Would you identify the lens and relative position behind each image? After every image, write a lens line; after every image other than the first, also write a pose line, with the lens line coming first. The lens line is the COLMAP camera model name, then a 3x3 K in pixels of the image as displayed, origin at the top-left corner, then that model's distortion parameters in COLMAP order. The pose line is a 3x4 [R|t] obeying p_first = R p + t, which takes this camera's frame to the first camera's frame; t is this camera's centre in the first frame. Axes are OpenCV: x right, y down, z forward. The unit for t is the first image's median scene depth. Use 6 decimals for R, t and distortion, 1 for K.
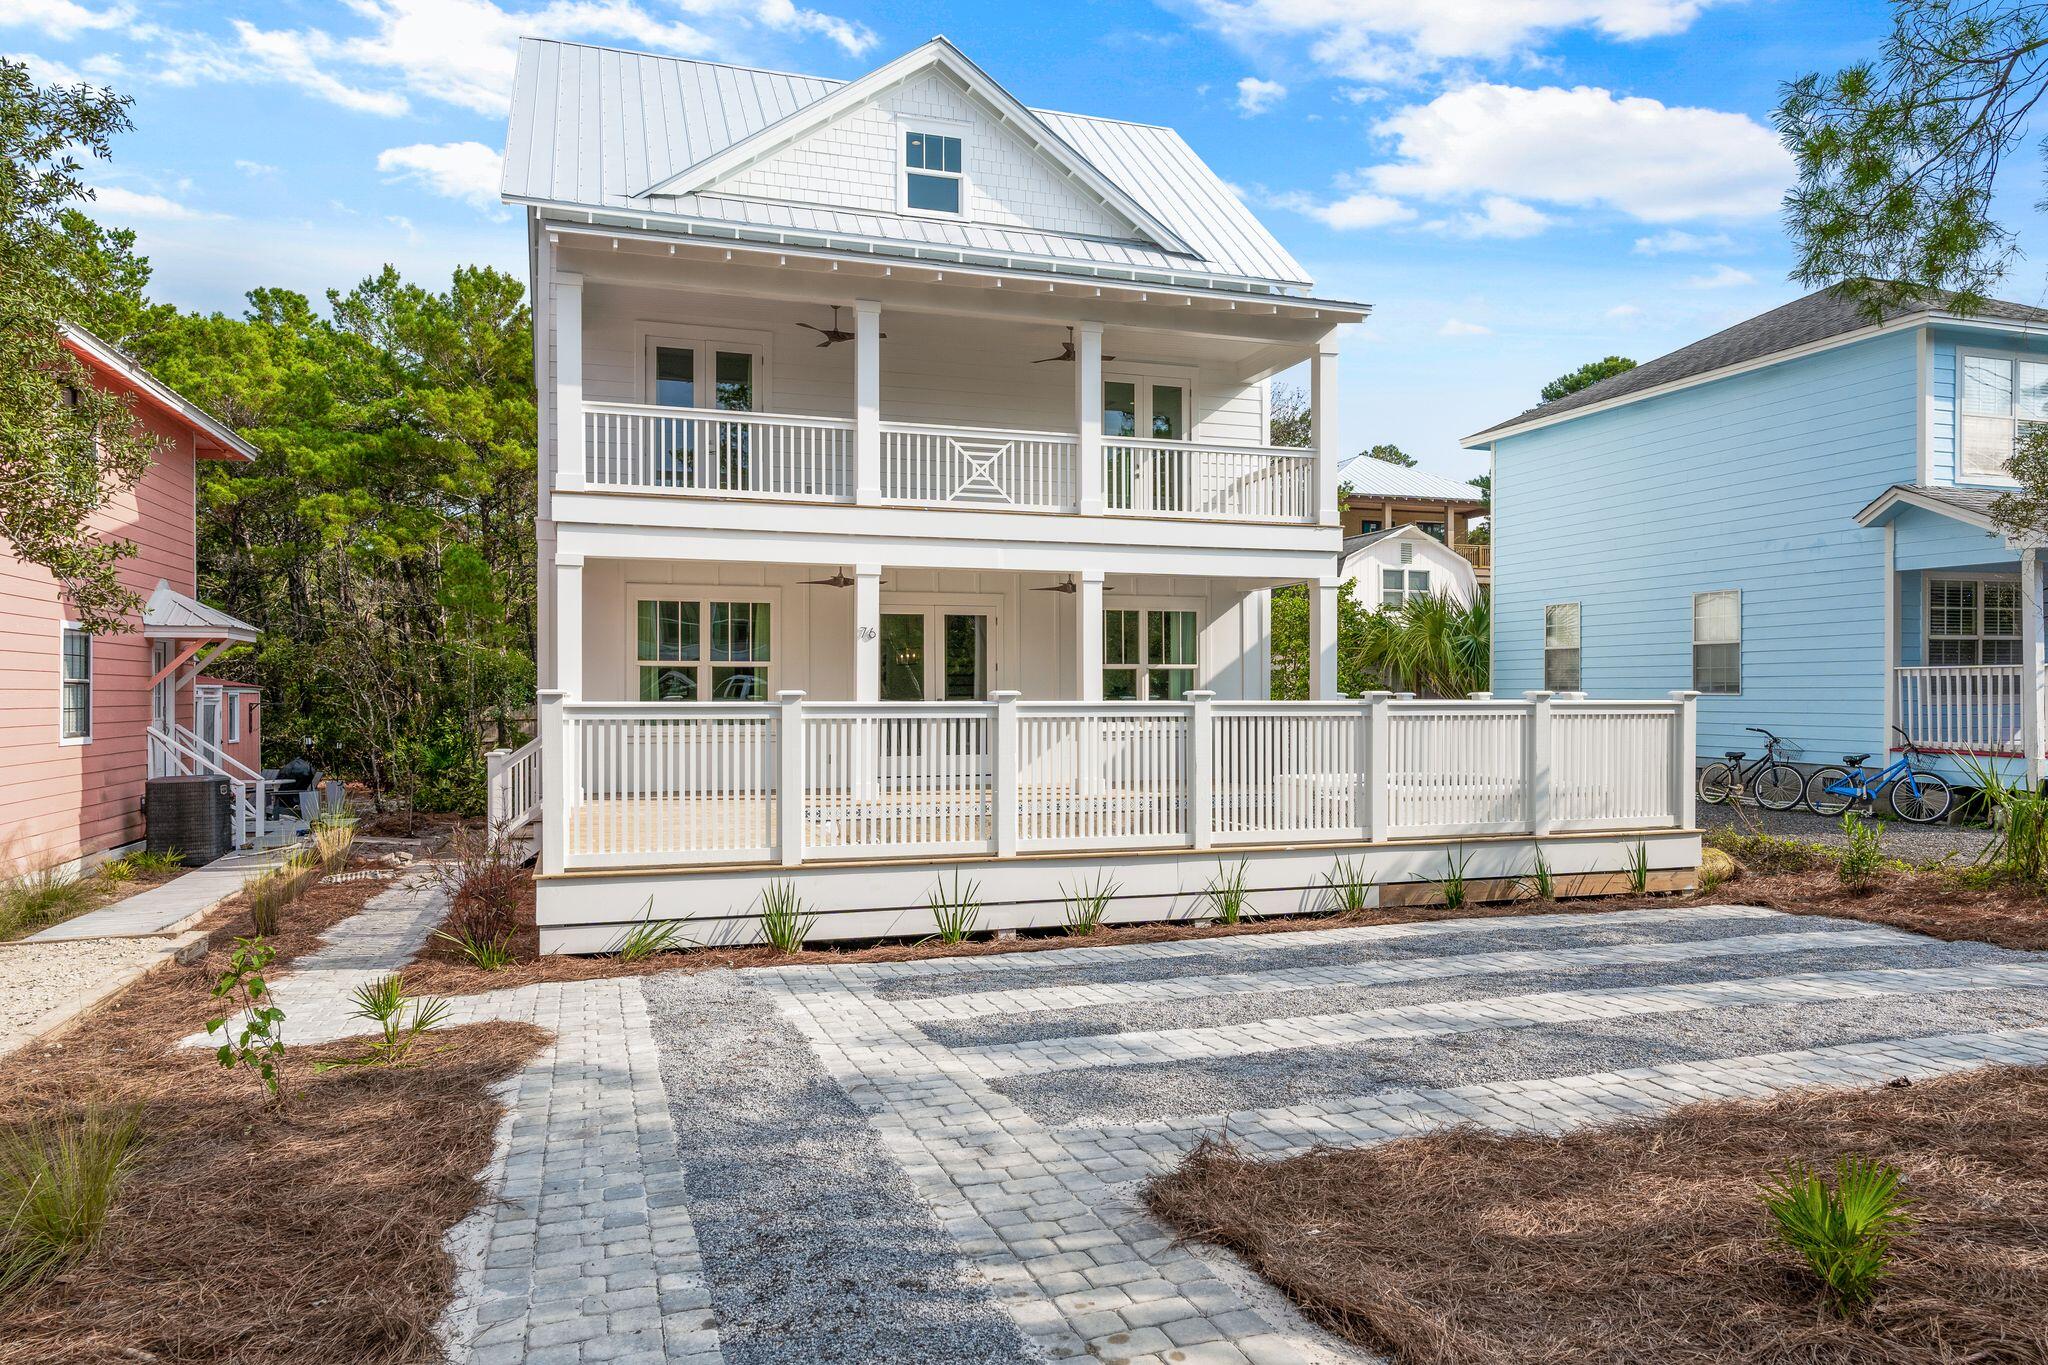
lens RADIAL K [[1343.2, 0, 1037.6], [0, 1343.2, 685.3], [0, 0, 1]] dist [0.001530, 0.001650]
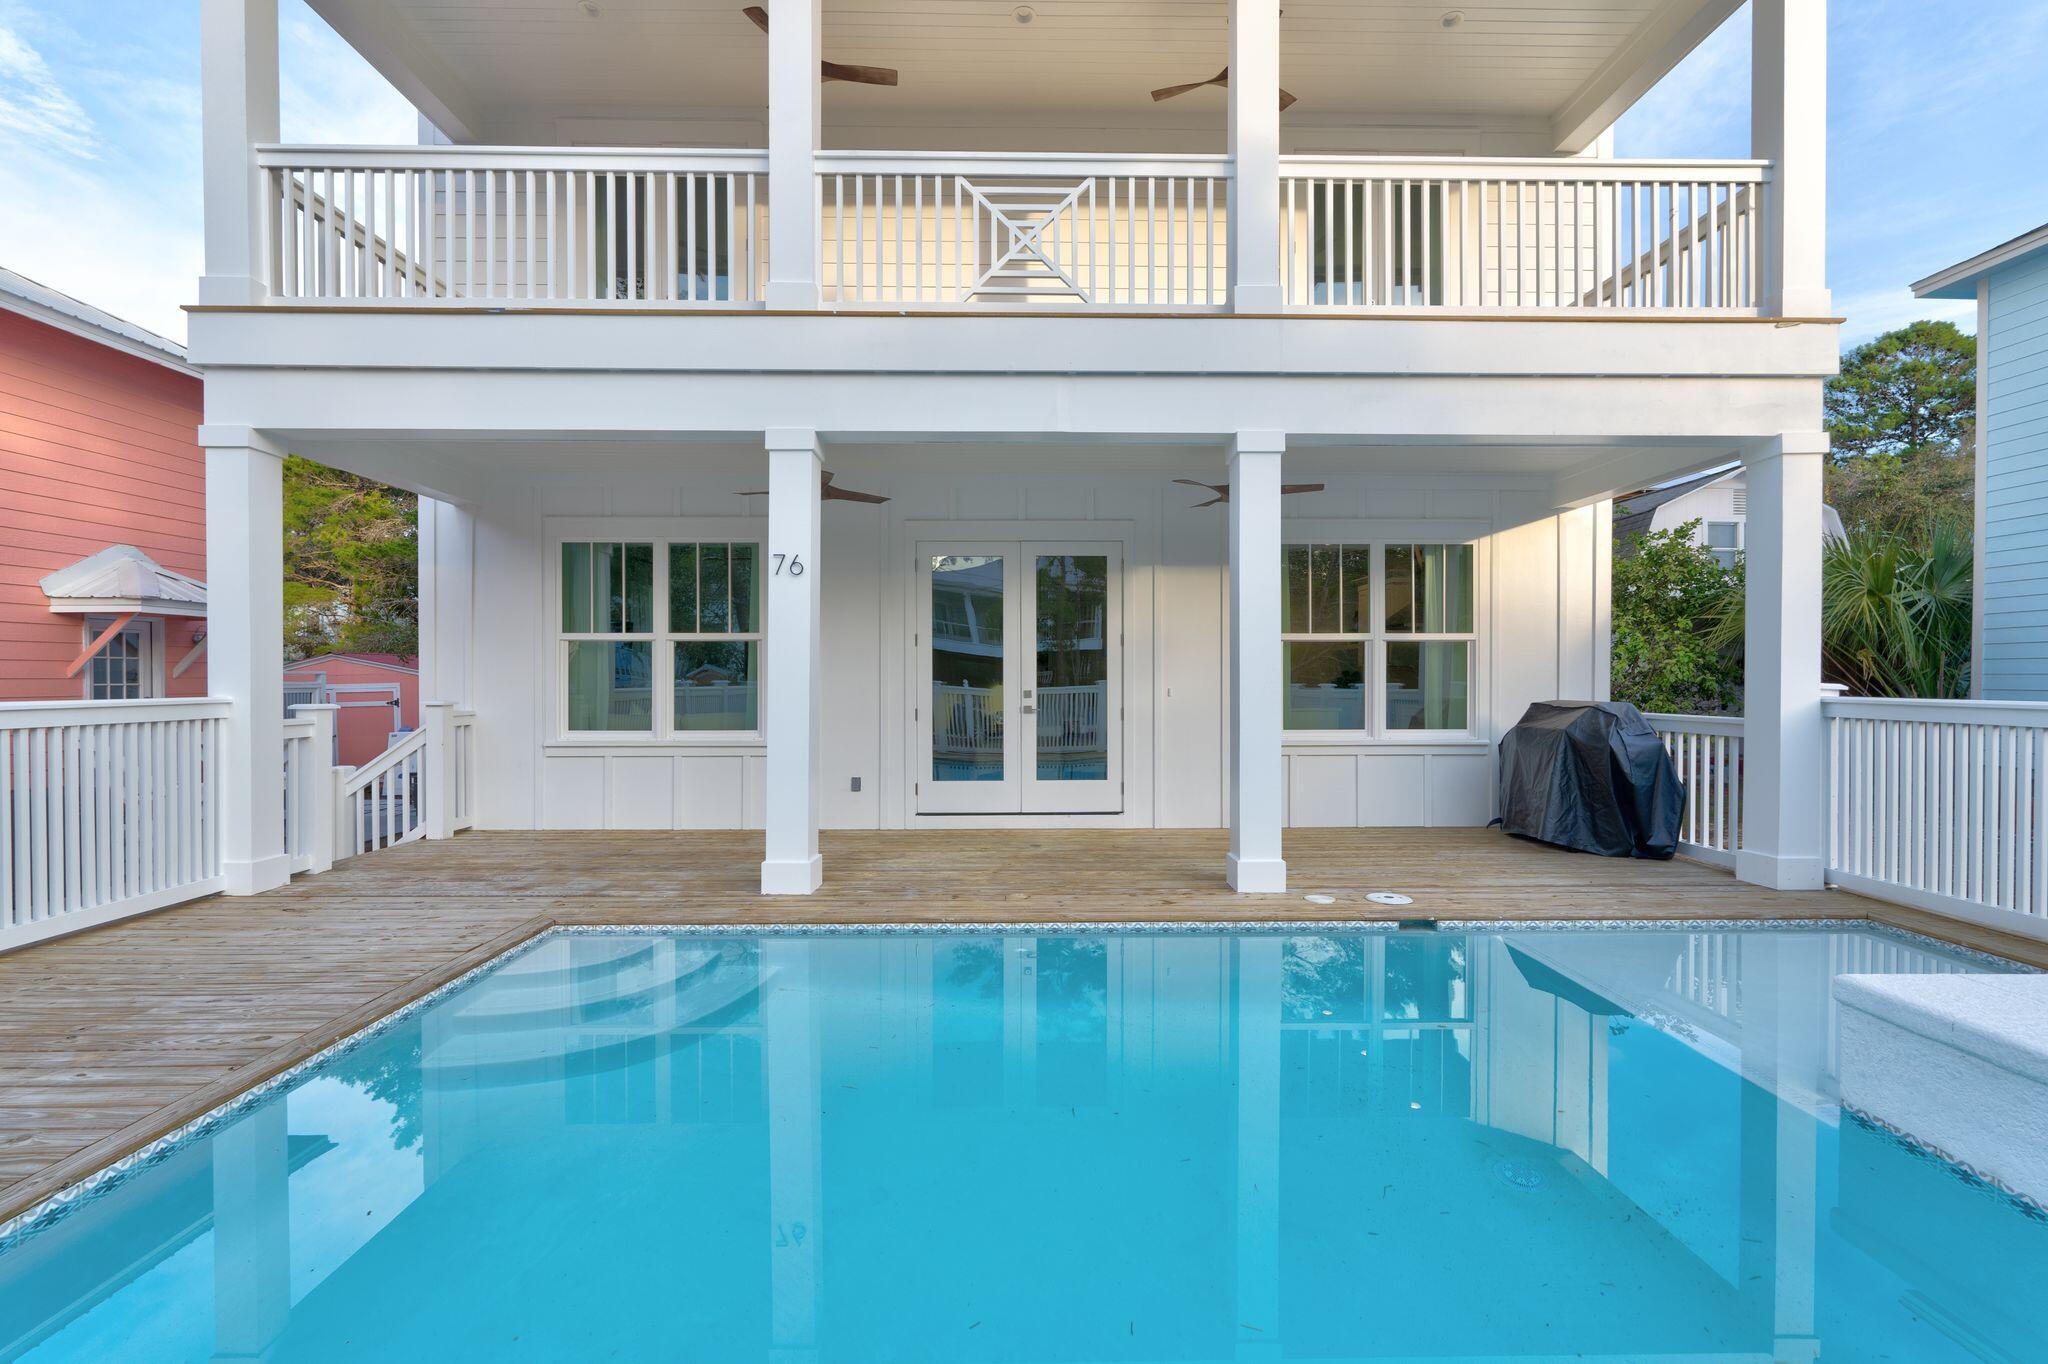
lens RADIAL K [[924.3, 0, 1025.0], [0, 924.3, 689.0], [0, 0, 1]] dist [0.000847, 0.000108]
pose [[0.956386, 0.005612, -0.292053, 0.055363], [0.002105, 0.999657, 0.026101, -0.002027], [0.292099, -0.025578, 0.956046, 0.627875]]
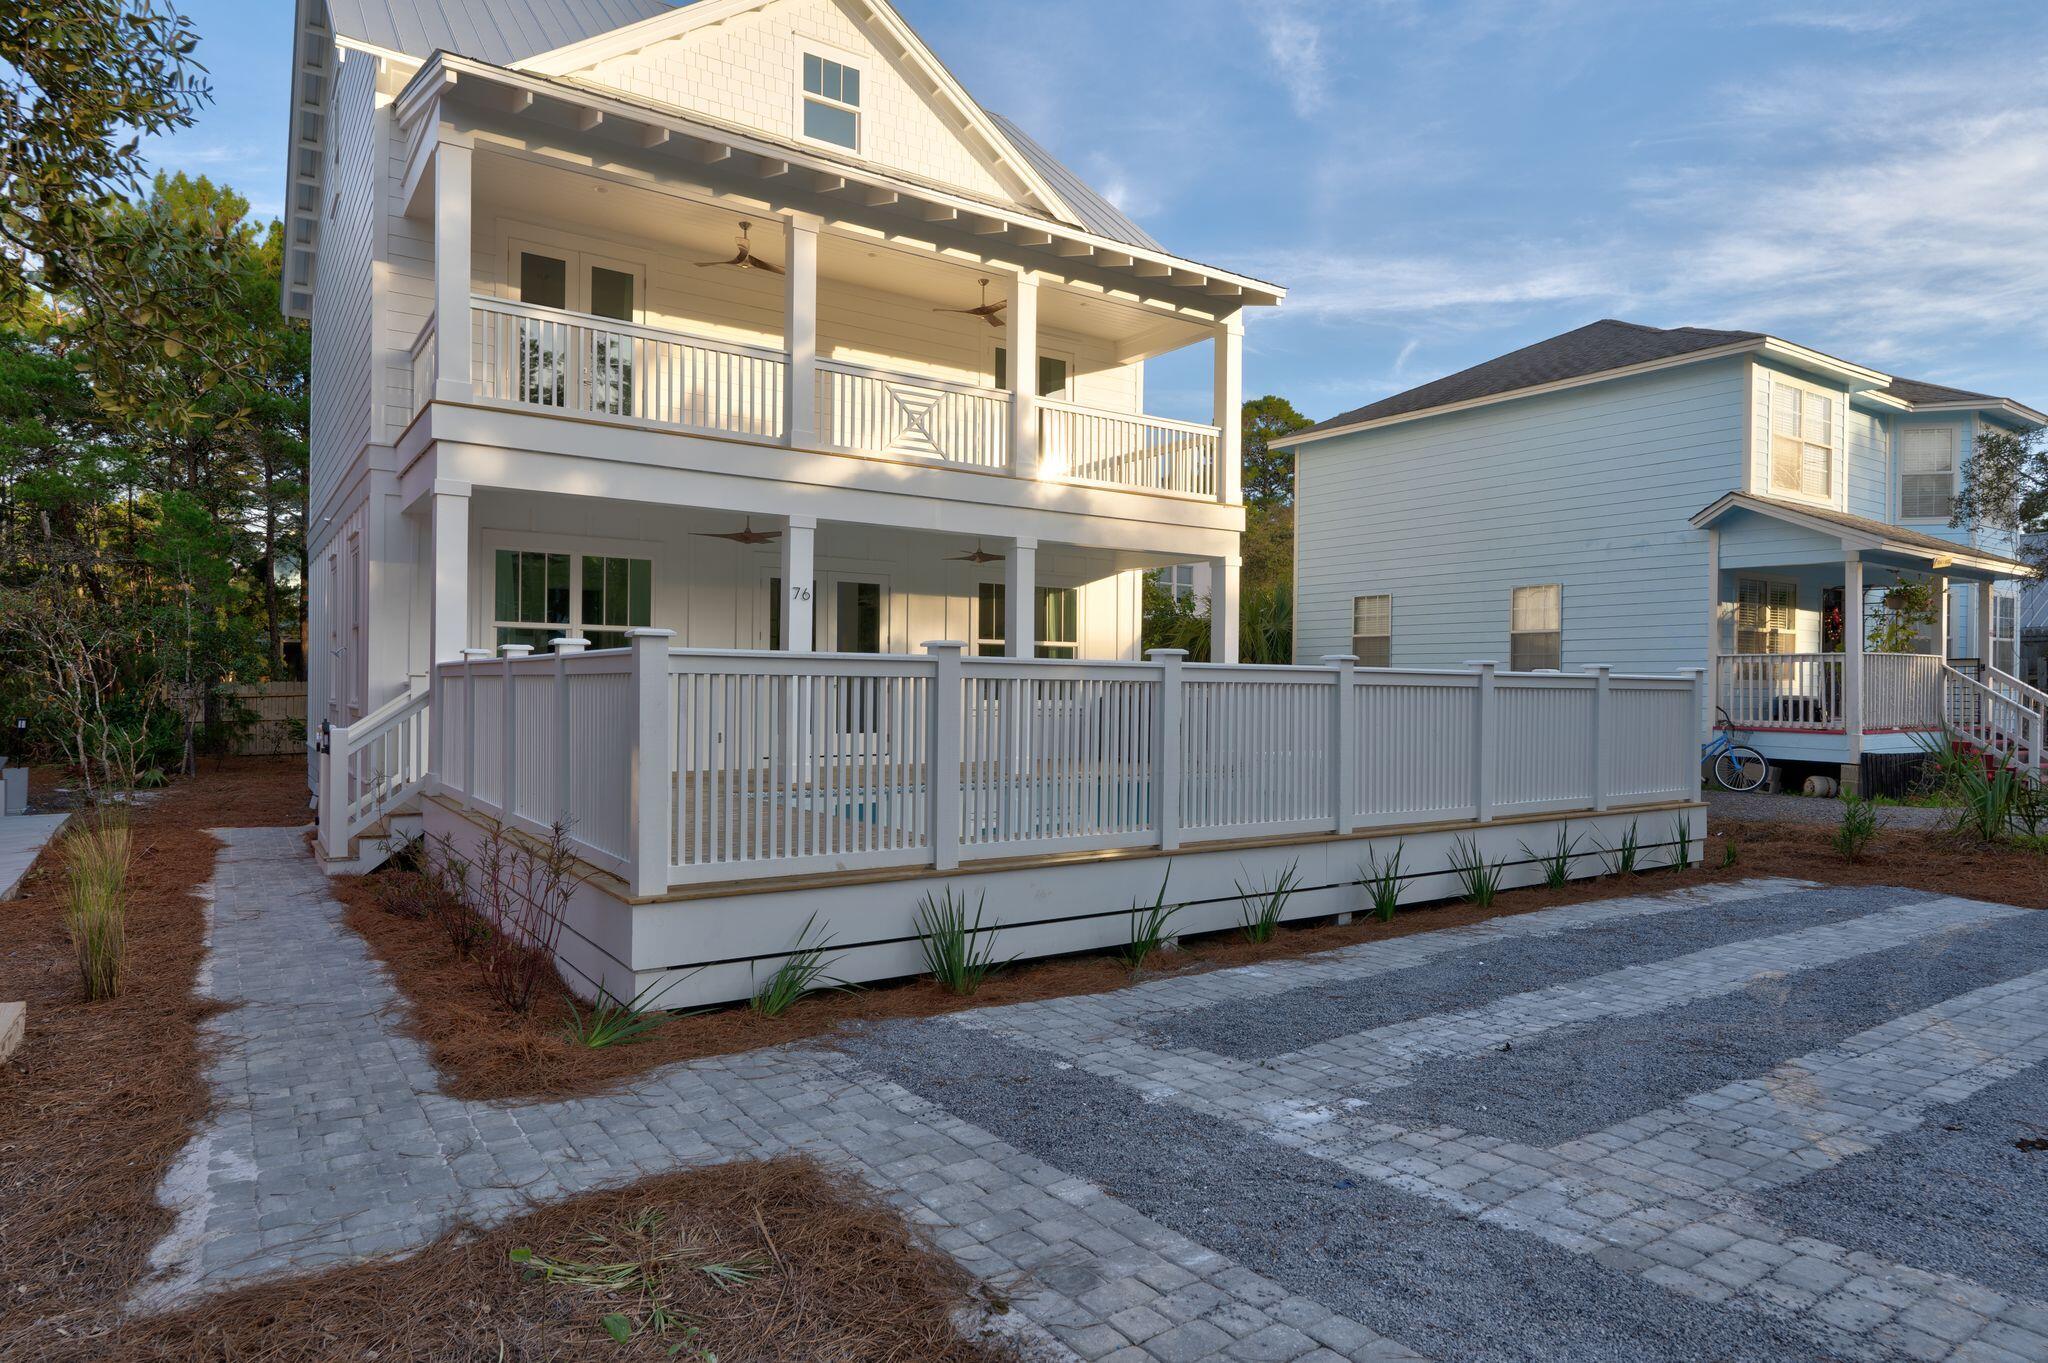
lens RADIAL K [[1191.7, 0, 1024.0], [0, 1191.7, 681.5], [0, 0, 1]] dist [0.002415, 0.001528]
pose [[0.961399, 0.011923, 0.274898, -0.181812], [-0.012620, 0.999920, 0.000765, 0.014873], [-0.274867, -0.004204, 0.961473, 0.186572]]
